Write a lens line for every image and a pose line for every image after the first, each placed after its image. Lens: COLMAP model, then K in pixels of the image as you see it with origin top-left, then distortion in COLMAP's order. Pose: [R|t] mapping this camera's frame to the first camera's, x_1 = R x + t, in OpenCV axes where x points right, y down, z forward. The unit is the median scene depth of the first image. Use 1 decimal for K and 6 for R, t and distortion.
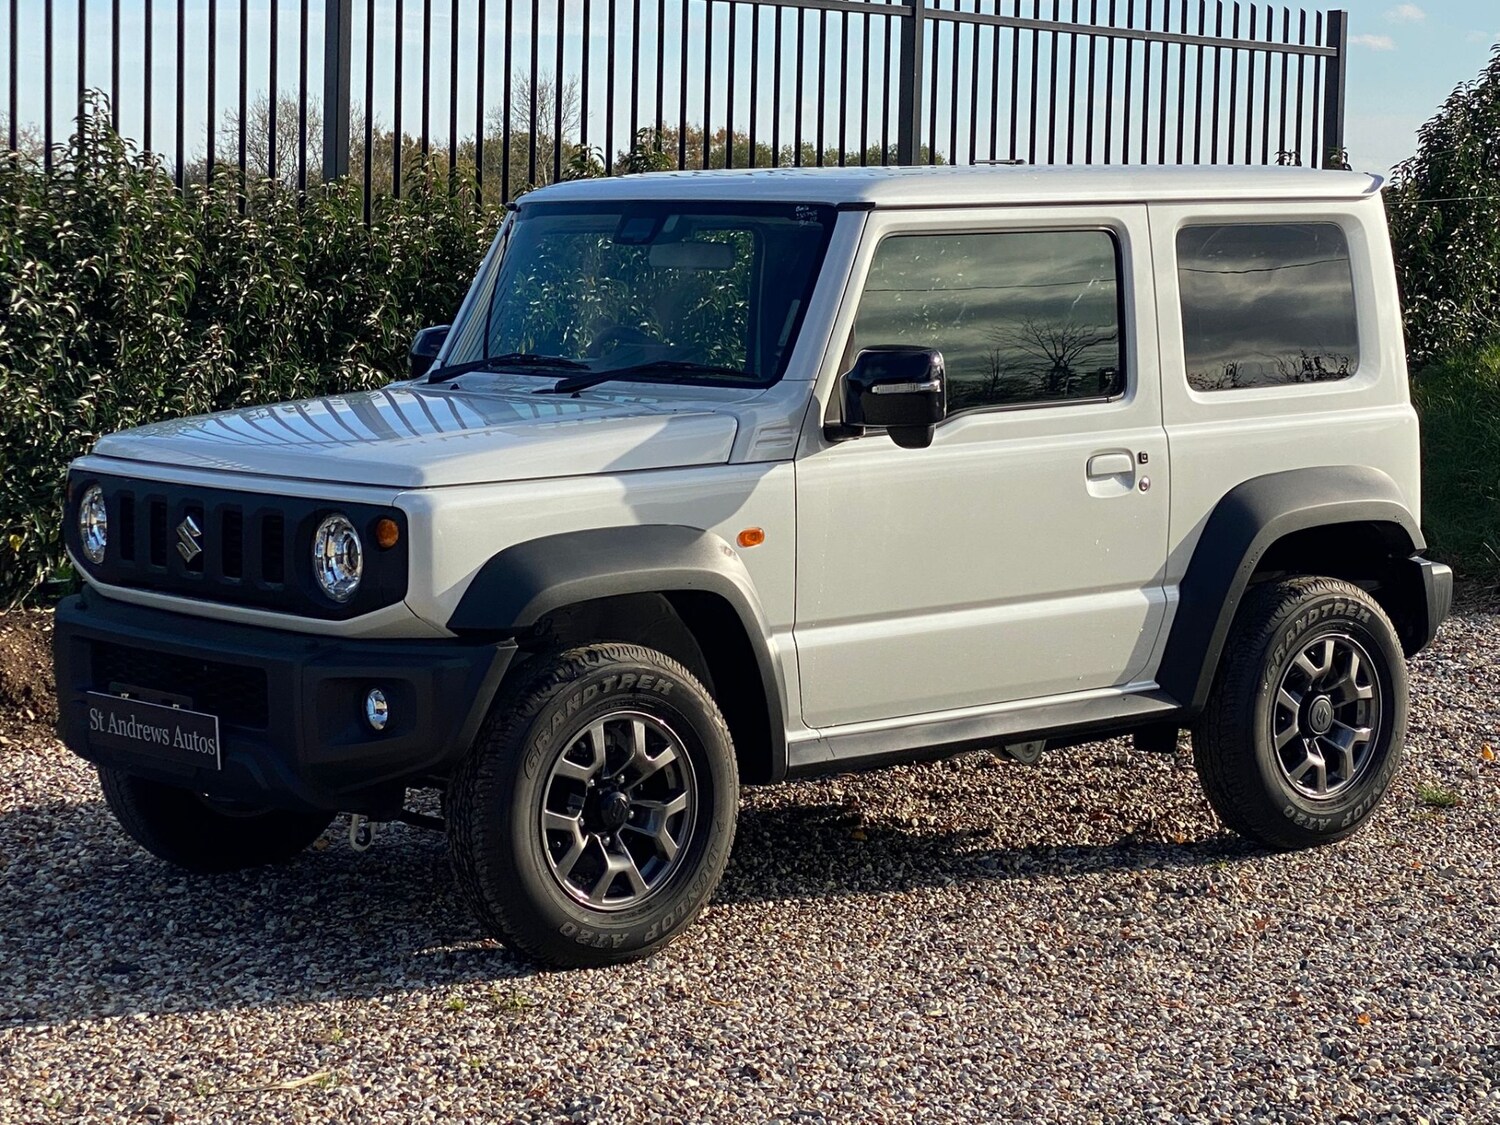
lens RADIAL K [[3508.7, 0, 750.0], [0, 3508.7, 562.5], [0, 0, 1]] dist [0.119326, 0.389394]
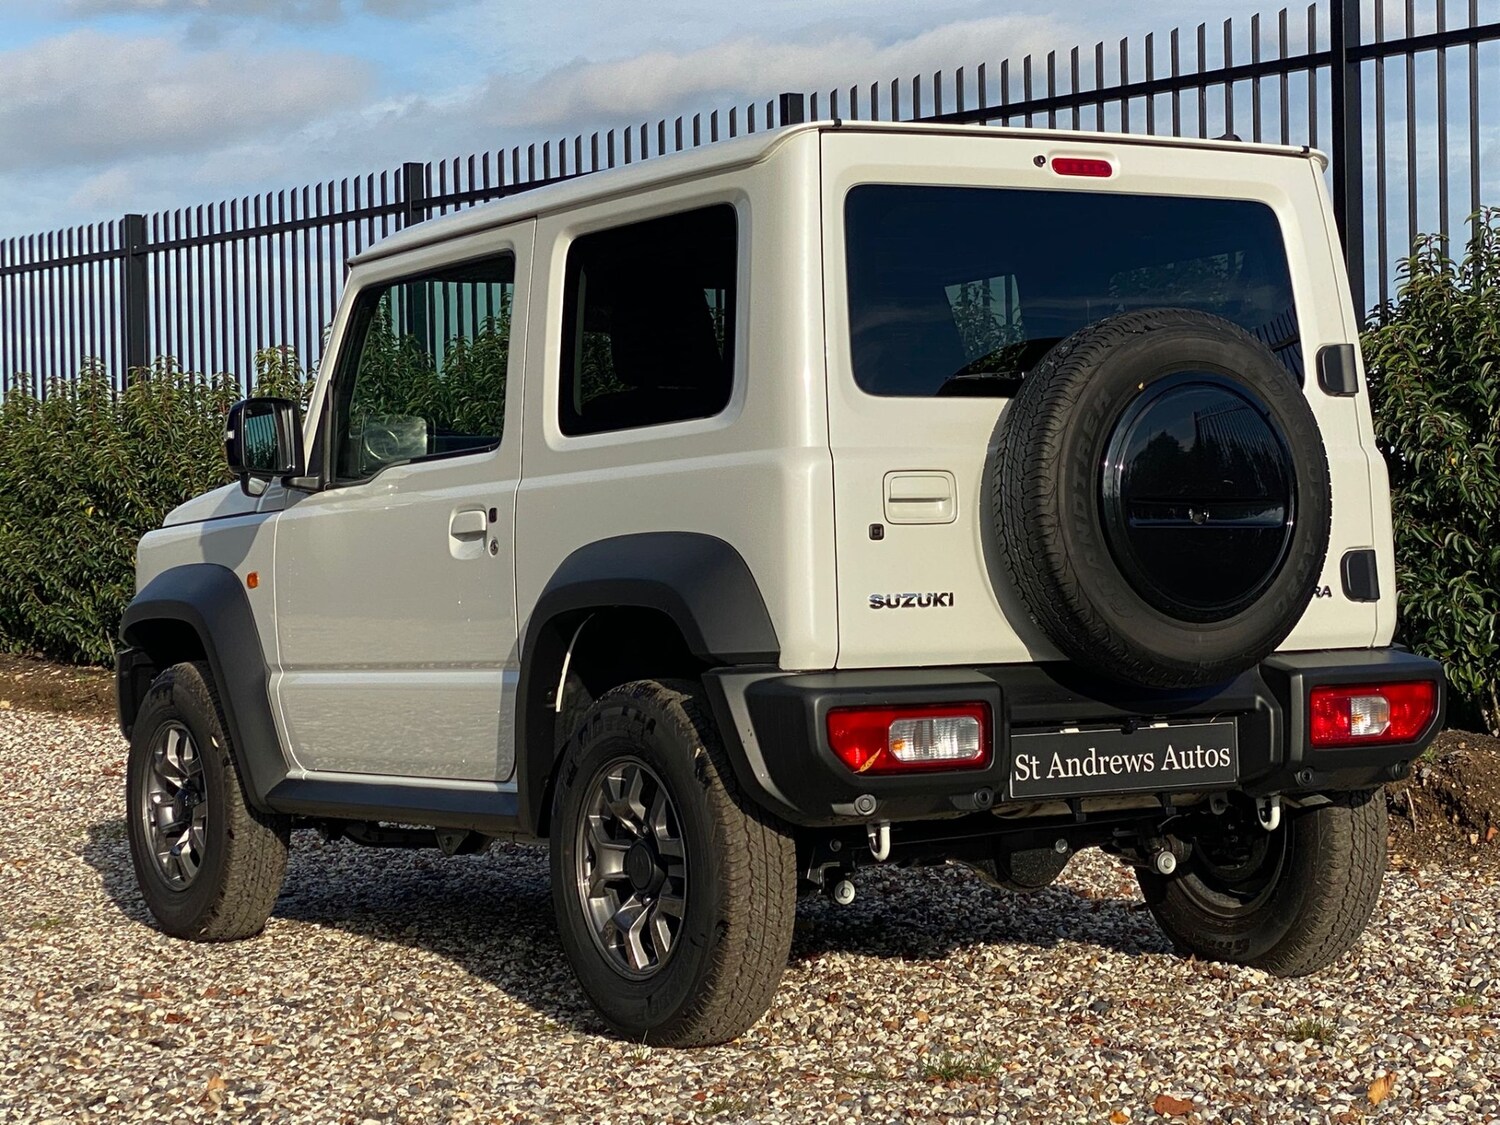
lens RADIAL K [[3508.7, 0, 750.0], [0, 3508.7, 562.5], [0, 0, 1]] dist [0.119326, 0.389394]
pose [[-0.166914, -0.006509, -0.985950, 0.931014], [-0.073171, 0.997303, 0.005803, -0.027387], [0.983253, 0.073112, -0.166940, 1.191005]]
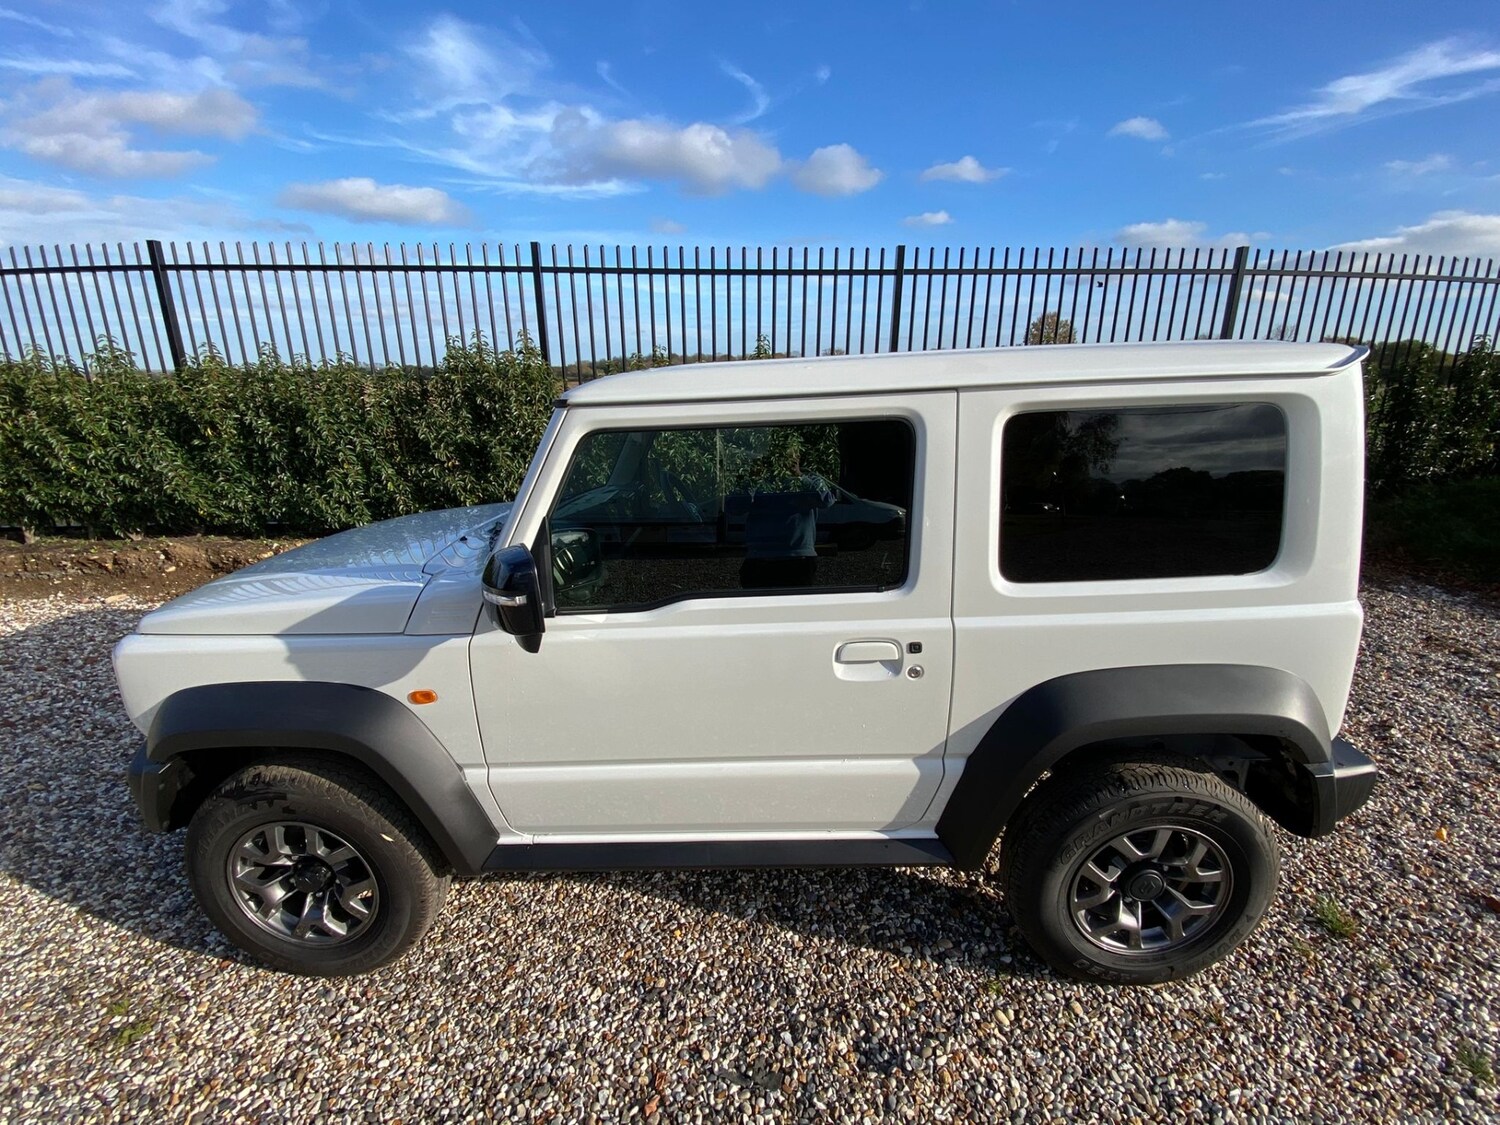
lens RADIAL K [[648.5, 0, 750.0], [0, 648.5, 562.5], [0, 0, 1]] dist [0.001306, -0.000068]
pose [[0.742640, 0.168037, -0.648267, 0.191153], [-0.039621, 0.977337, 0.207948, -0.089677], [0.668518, -0.128745, 0.732467, 0.825286]]
